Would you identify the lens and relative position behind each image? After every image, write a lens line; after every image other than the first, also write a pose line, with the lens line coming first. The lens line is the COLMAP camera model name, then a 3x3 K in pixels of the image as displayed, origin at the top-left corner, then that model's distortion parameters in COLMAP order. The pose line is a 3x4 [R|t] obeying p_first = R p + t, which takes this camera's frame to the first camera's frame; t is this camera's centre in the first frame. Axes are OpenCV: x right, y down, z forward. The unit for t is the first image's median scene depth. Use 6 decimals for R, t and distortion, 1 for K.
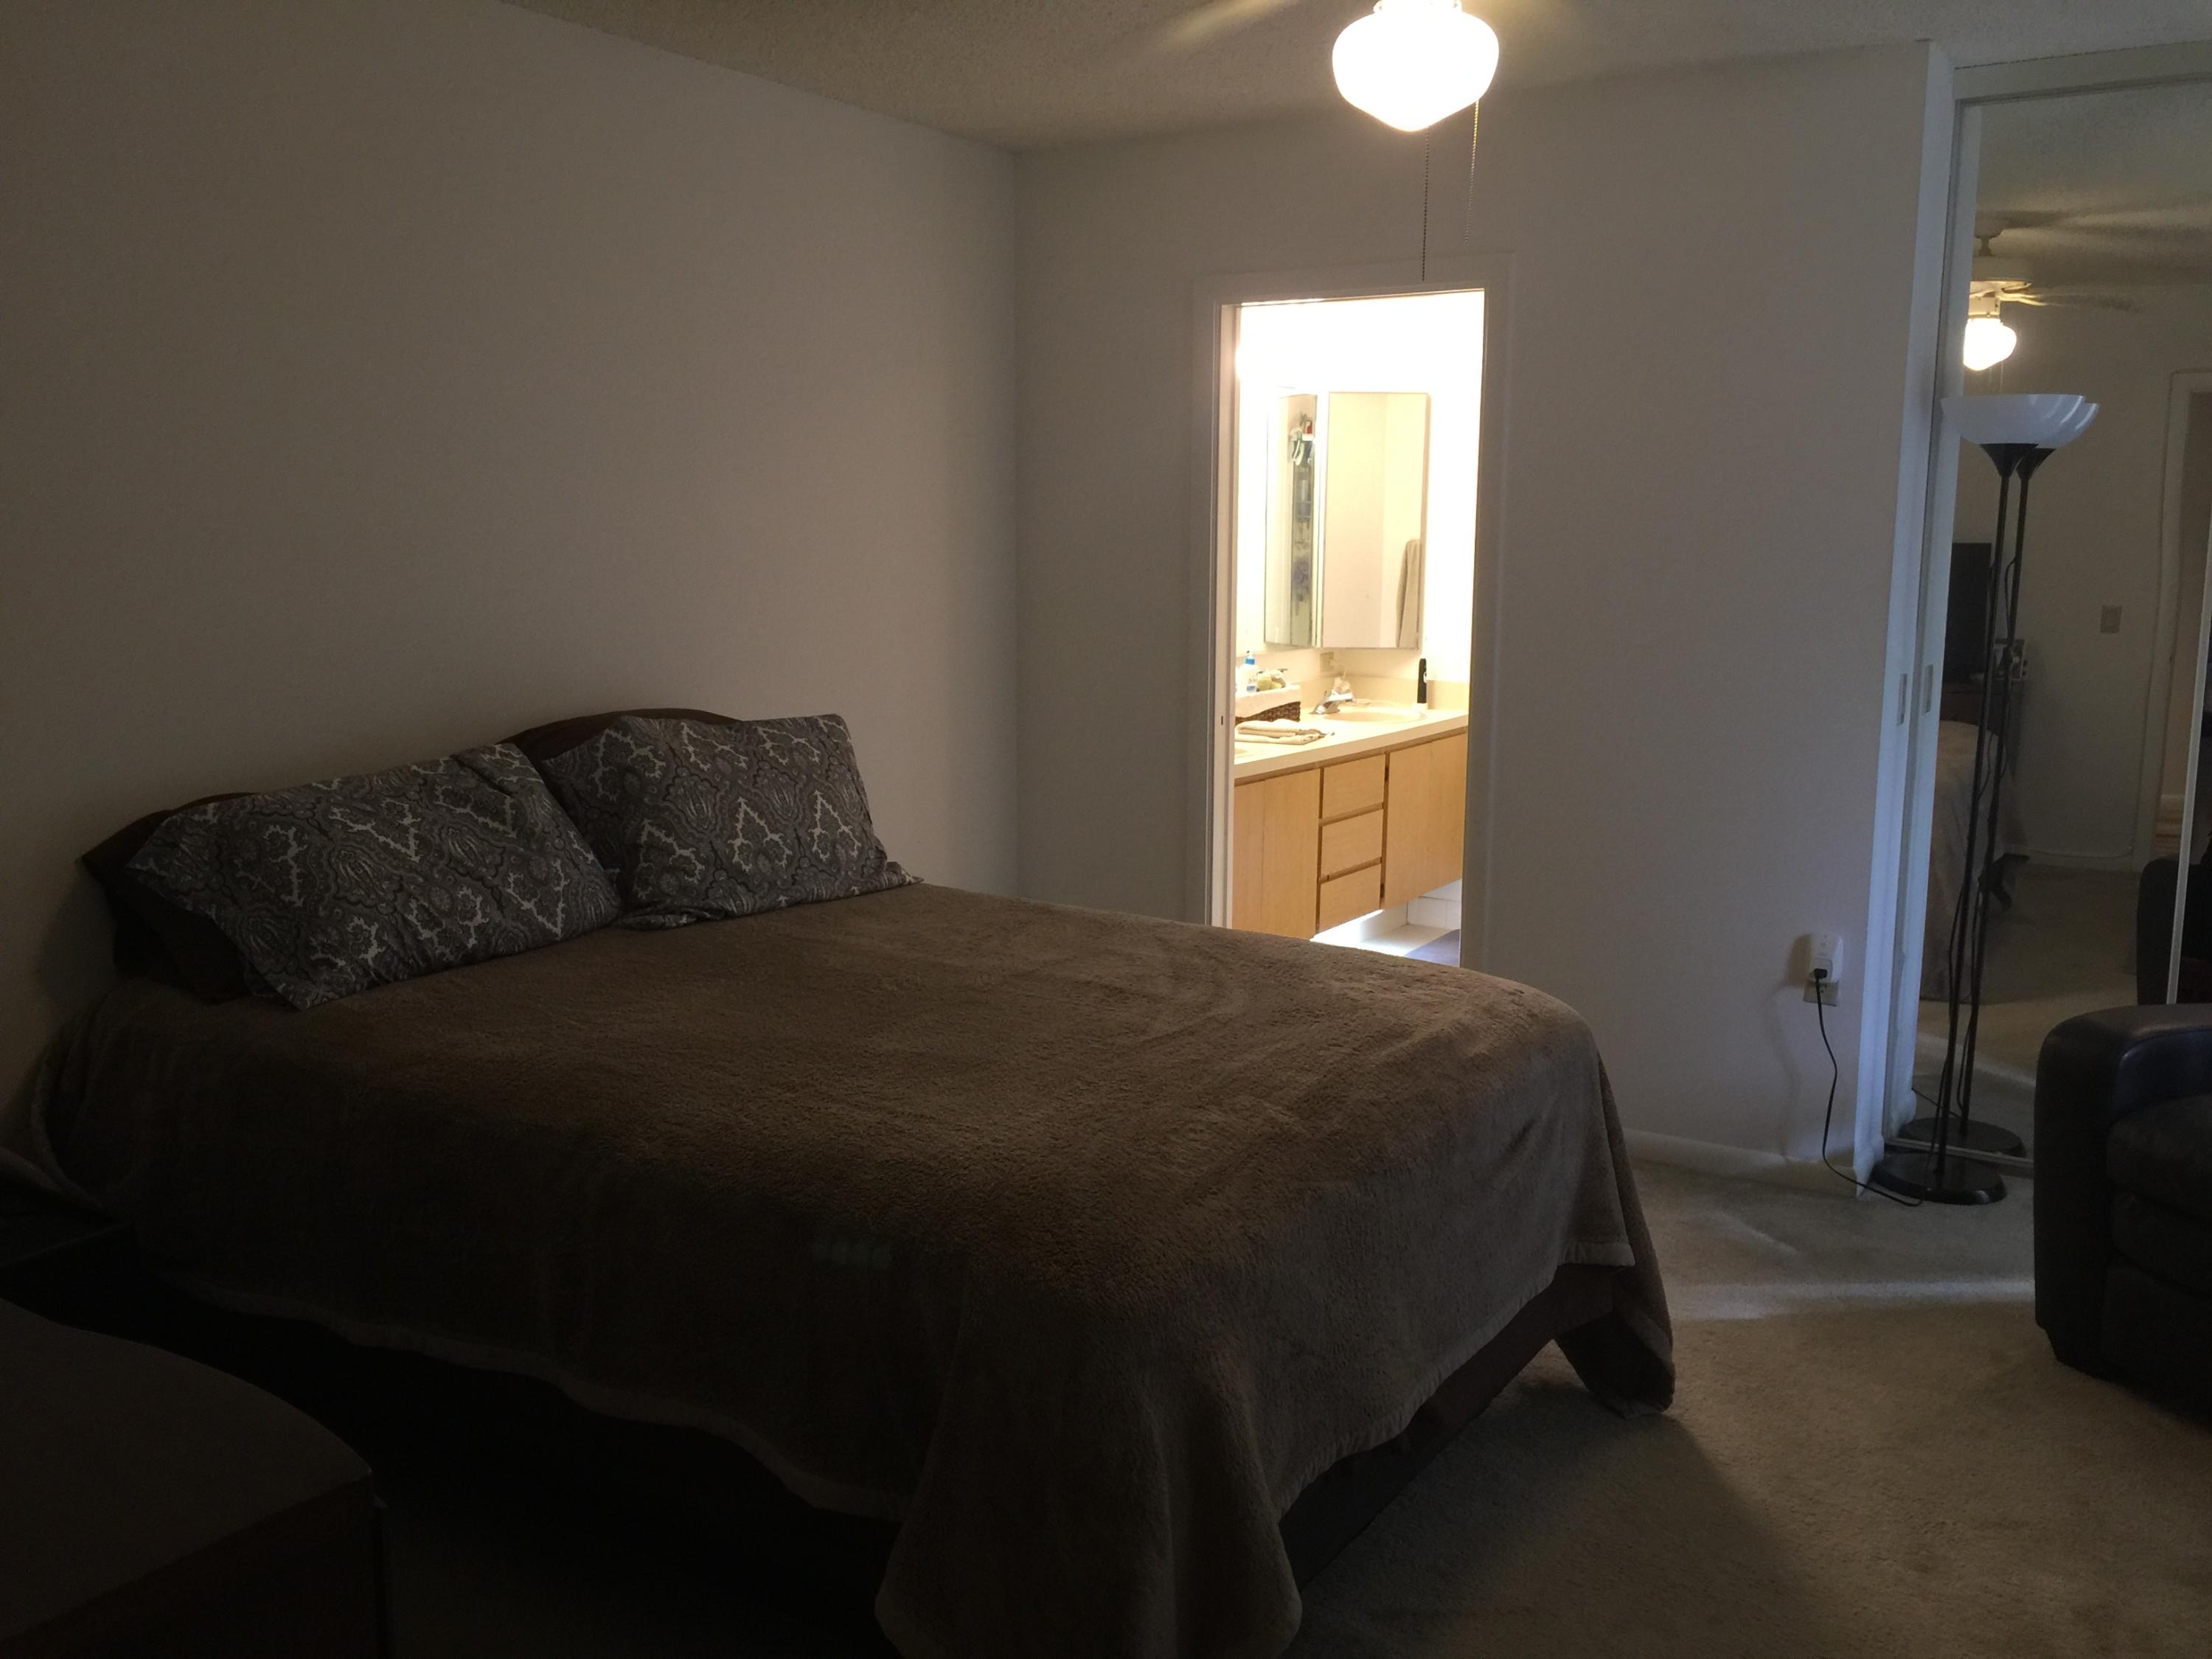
lens RADIAL K [[1887.6, 0, 1111.1], [0, 1887.6, 828.0], [0, 0, 1]] dist [0.074050, -0.098050]
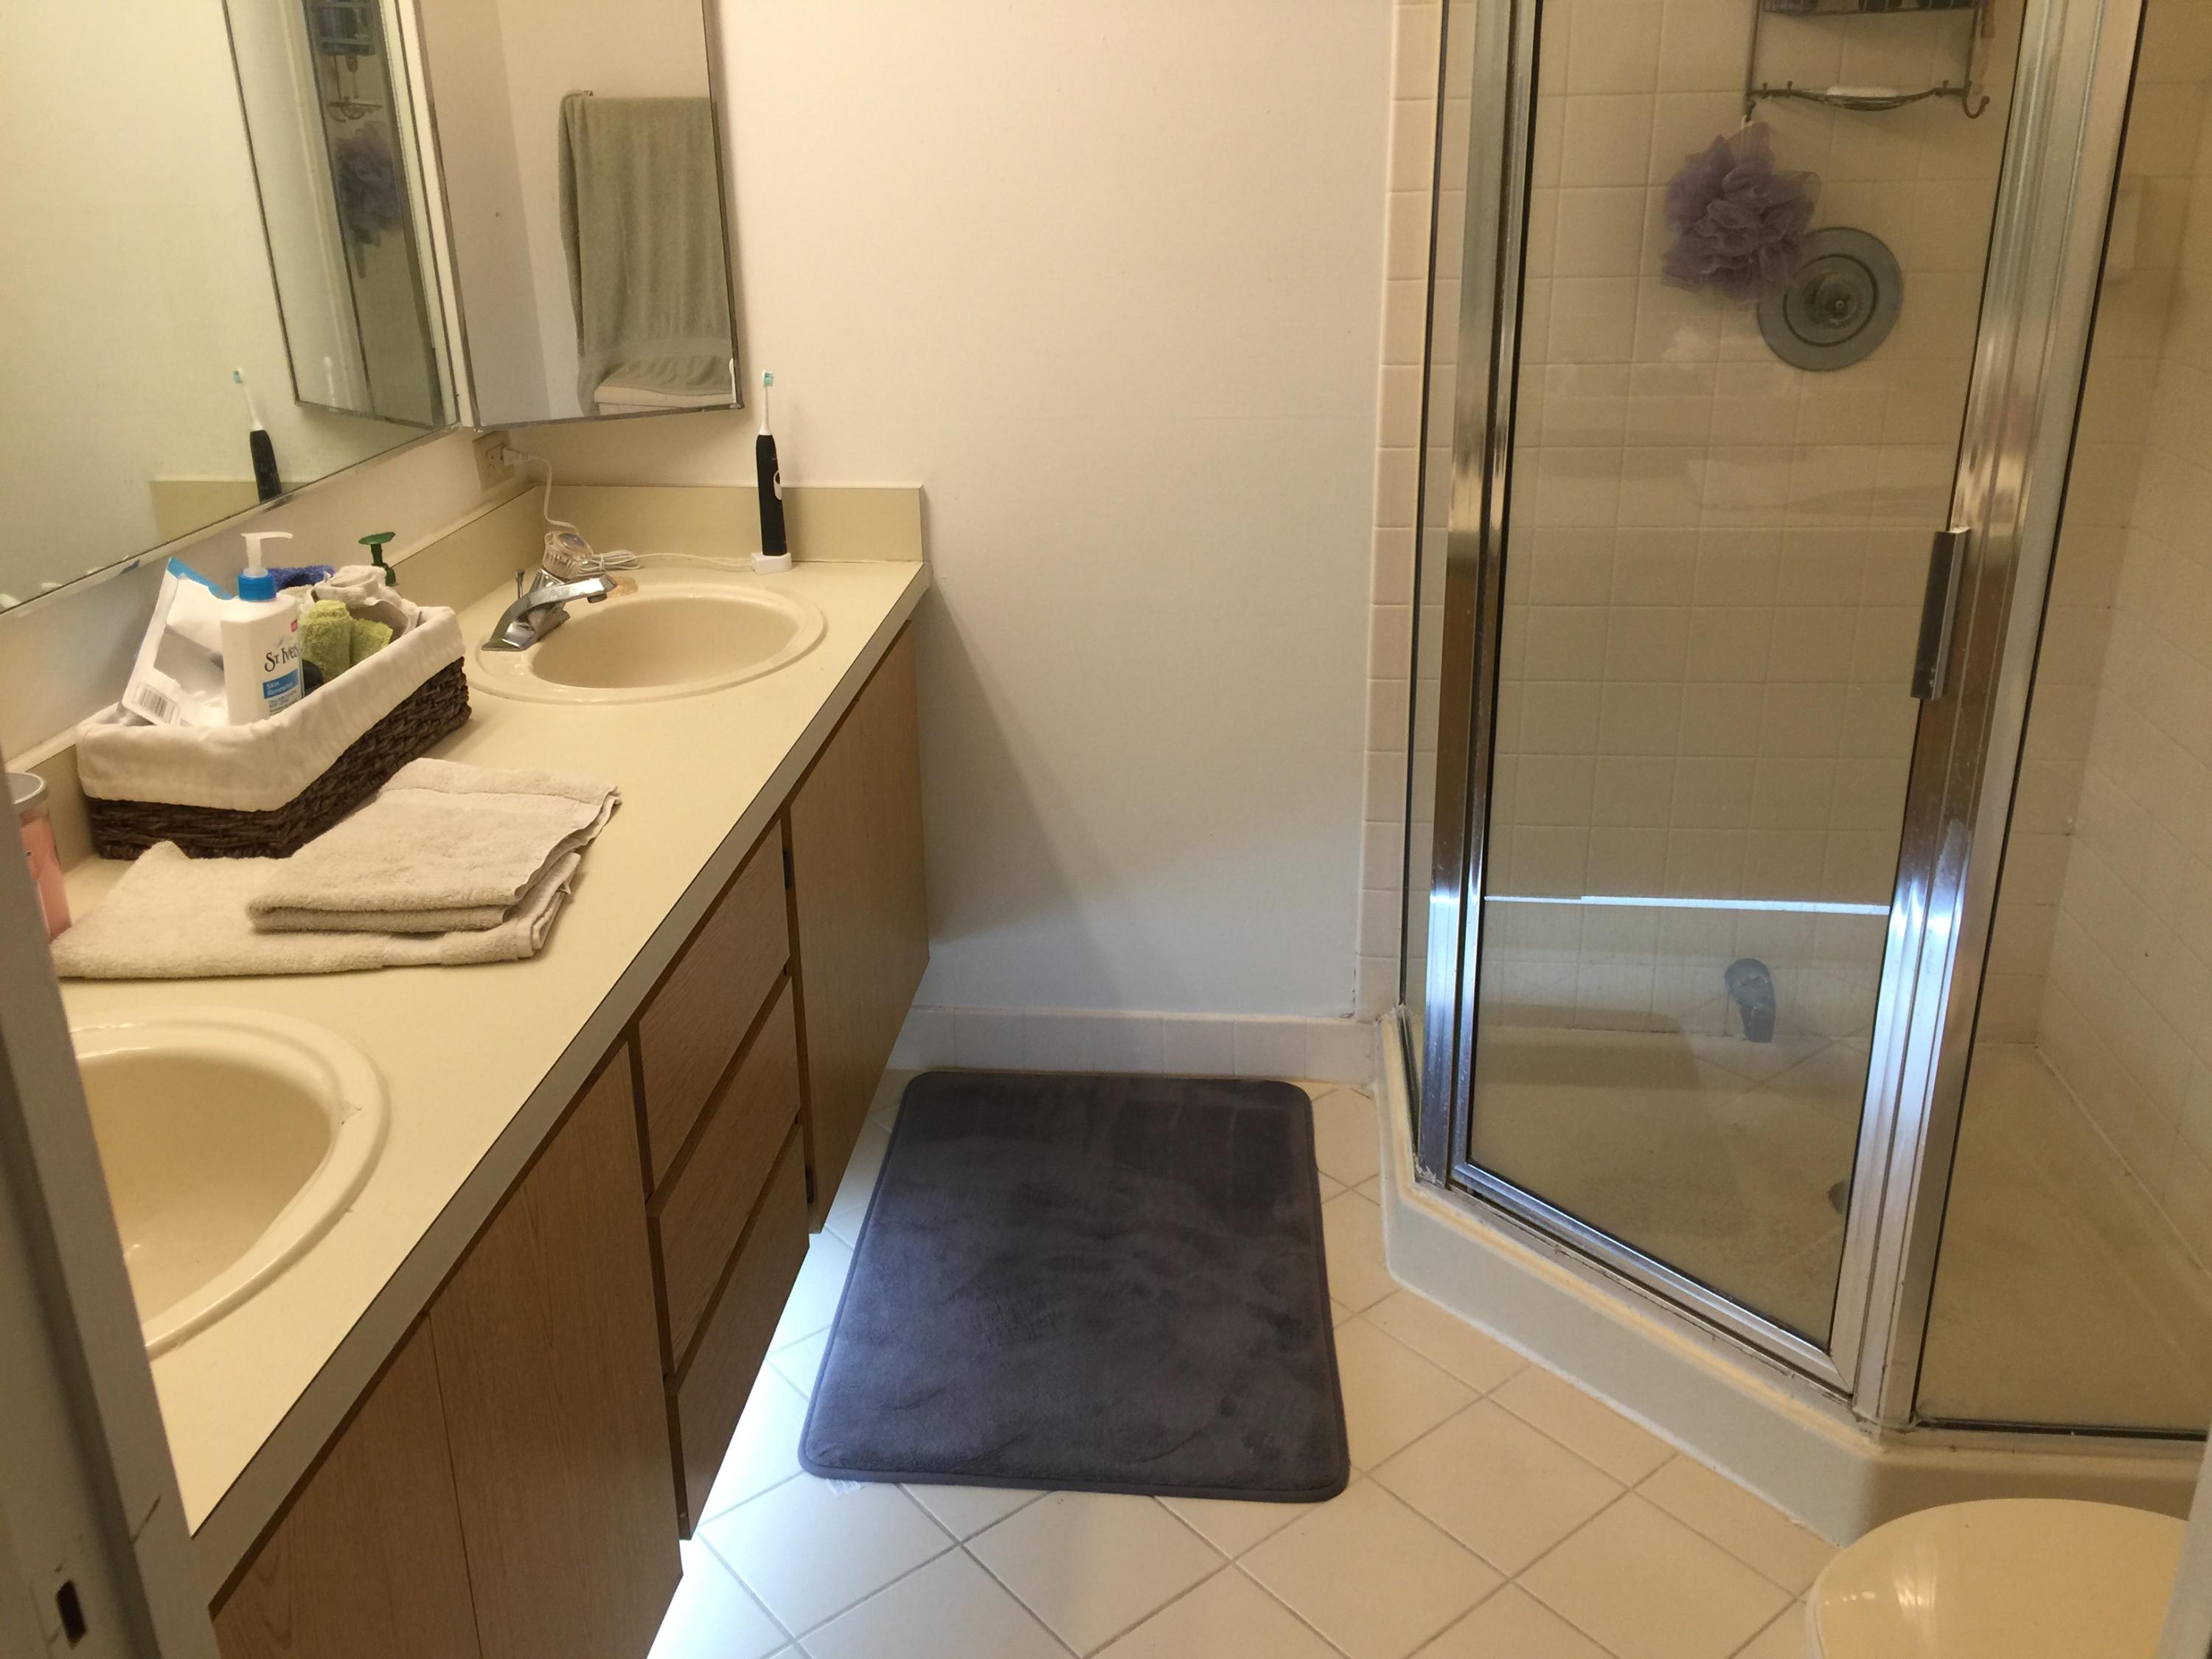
lens RADIAL K [[1887.6, 0, 1100.6], [0, 1887.6, 819.0], [0, 0, 1]] dist [0.074050, -0.098050]
pose [[0.892808, -0.180367, 0.412748, 0.056244], [0.088689, 0.968782, 0.231508, -0.096803], [-0.441619, -0.170087, 0.880933, 0.628719]]
